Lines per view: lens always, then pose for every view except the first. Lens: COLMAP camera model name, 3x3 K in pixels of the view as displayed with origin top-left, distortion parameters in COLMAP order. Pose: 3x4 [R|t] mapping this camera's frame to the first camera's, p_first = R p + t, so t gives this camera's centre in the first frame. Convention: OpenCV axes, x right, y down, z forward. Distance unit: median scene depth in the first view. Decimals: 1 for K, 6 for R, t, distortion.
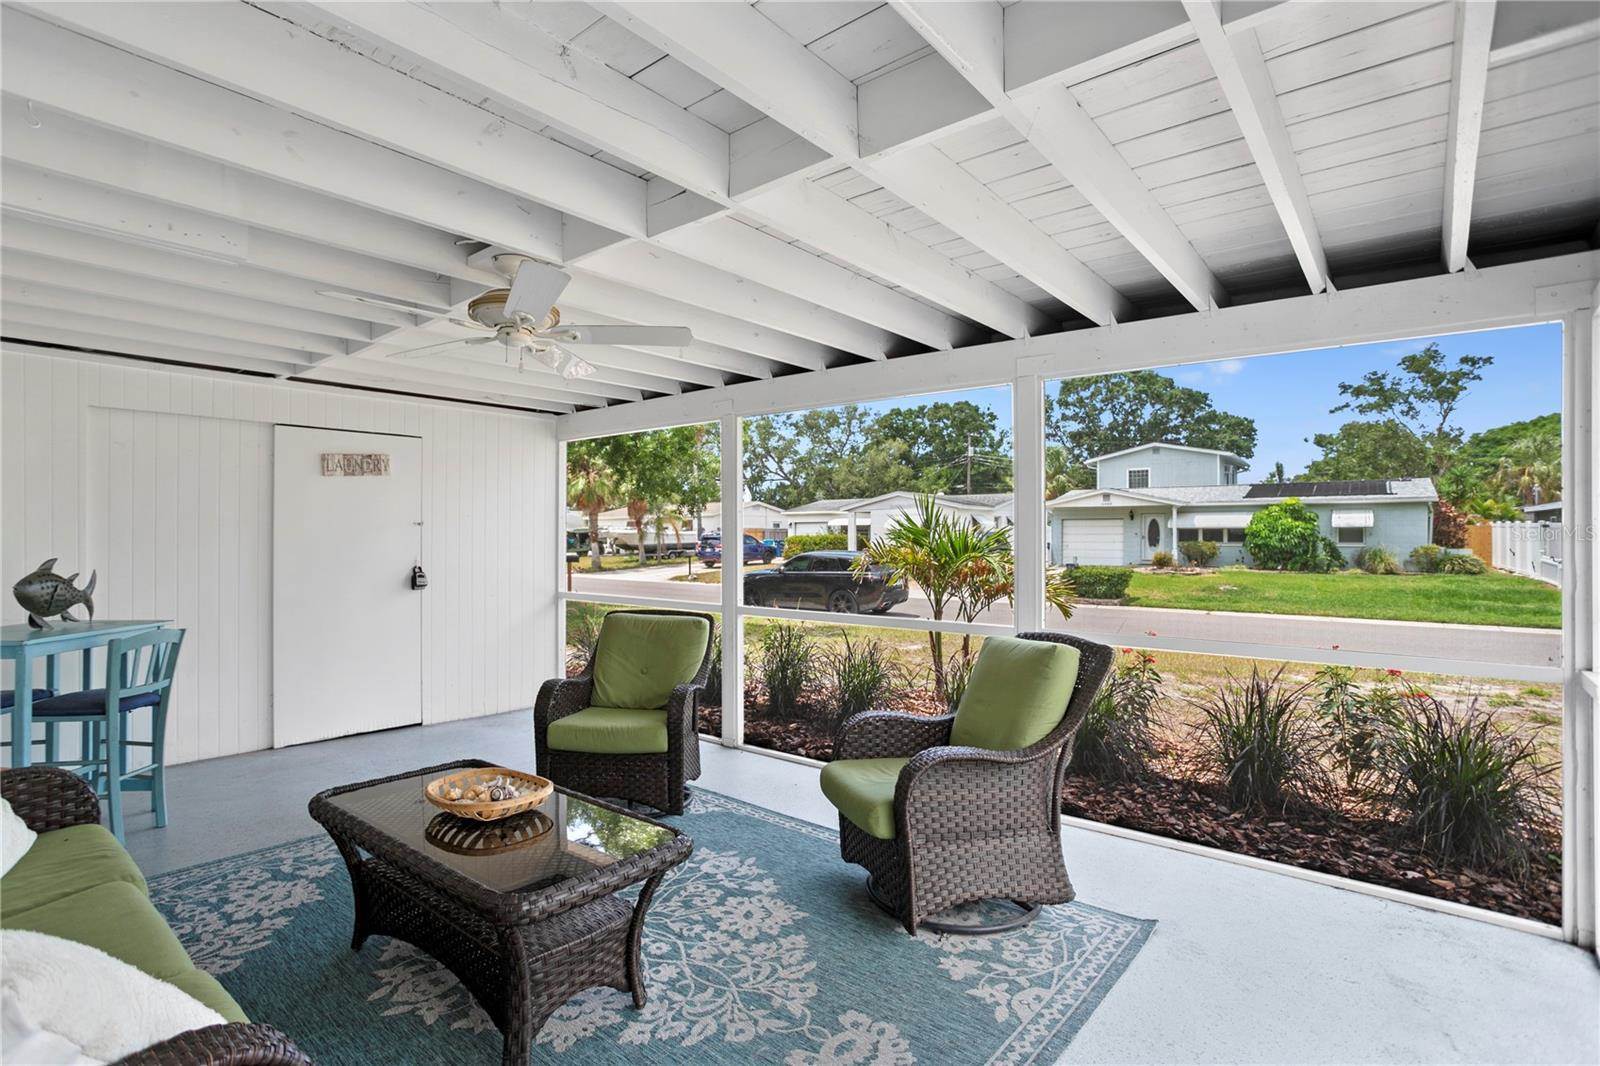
lens RADIAL K [[774.3, 0, 791.0], [0, 774.3, 530.5], [0, 0, 1]] dist [-0.015594, 0.000692]
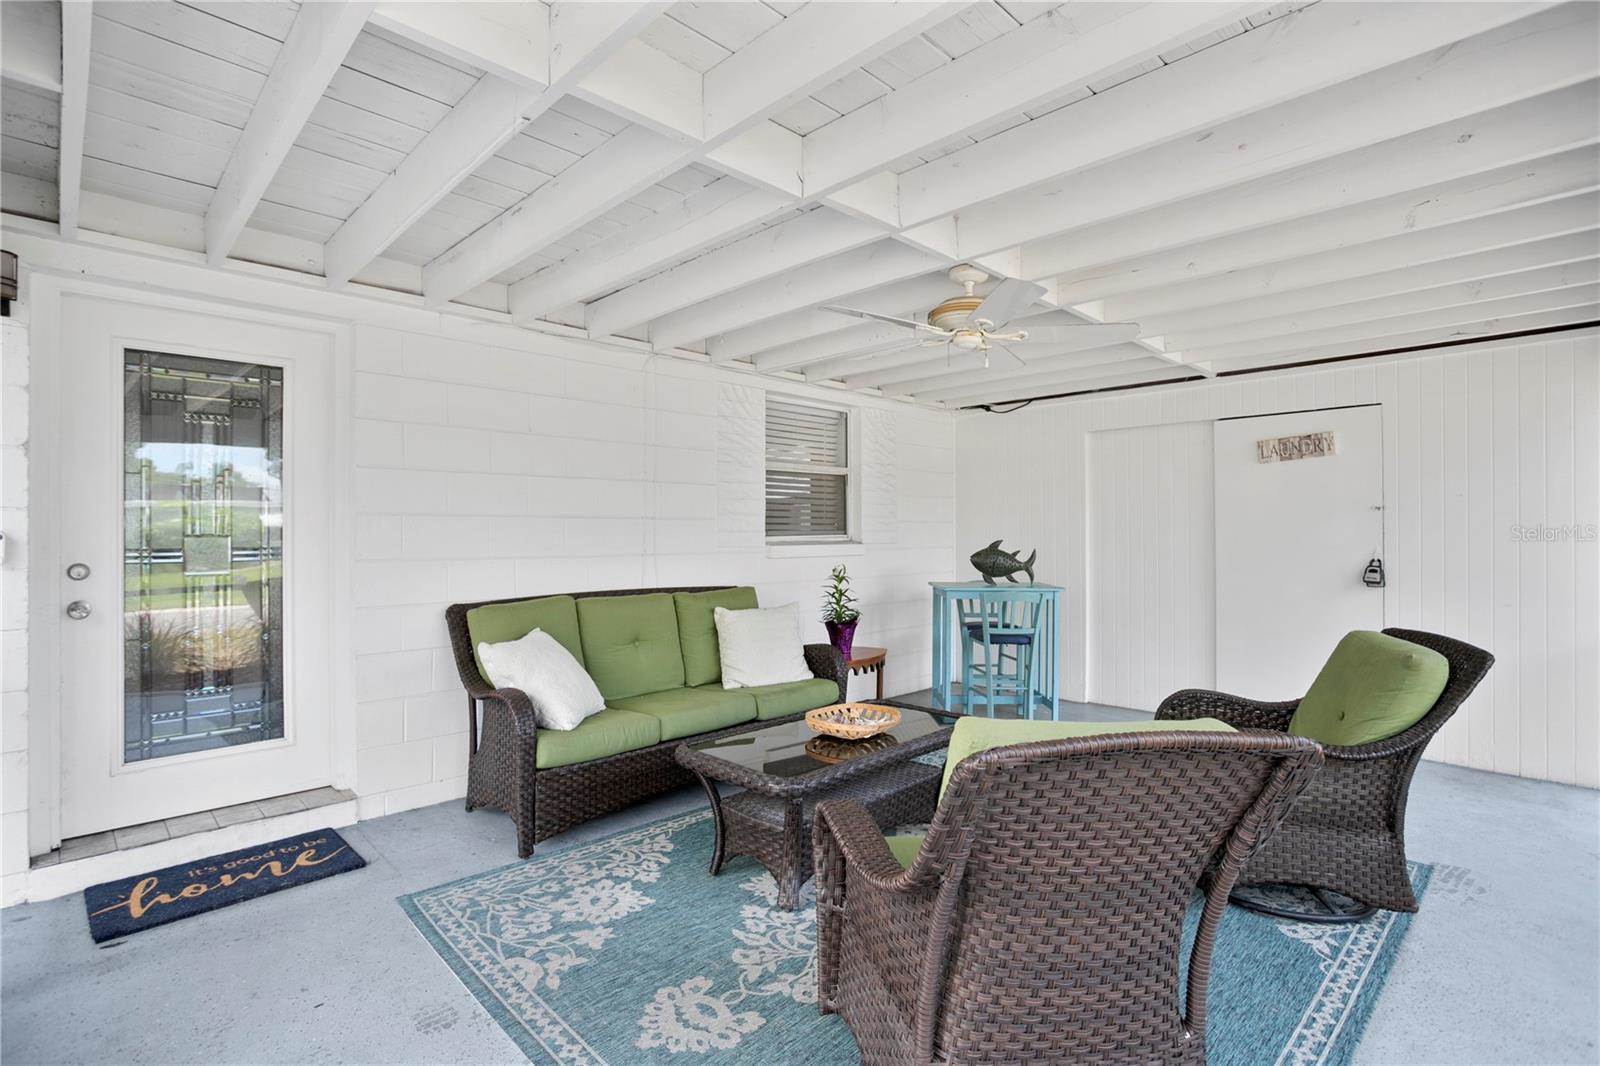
lens RADIAL K [[774.3, 0, 790.5], [0, 774.3, 537.4], [0, 0, 1]] dist [-0.015594, 0.000692]
pose [[-0.086350, 0.006475, -0.996244, 0.616258], [0.013997, 0.999888, 0.005286, 0.015205], [0.996167, -0.013488, -0.086431, 0.681490]]
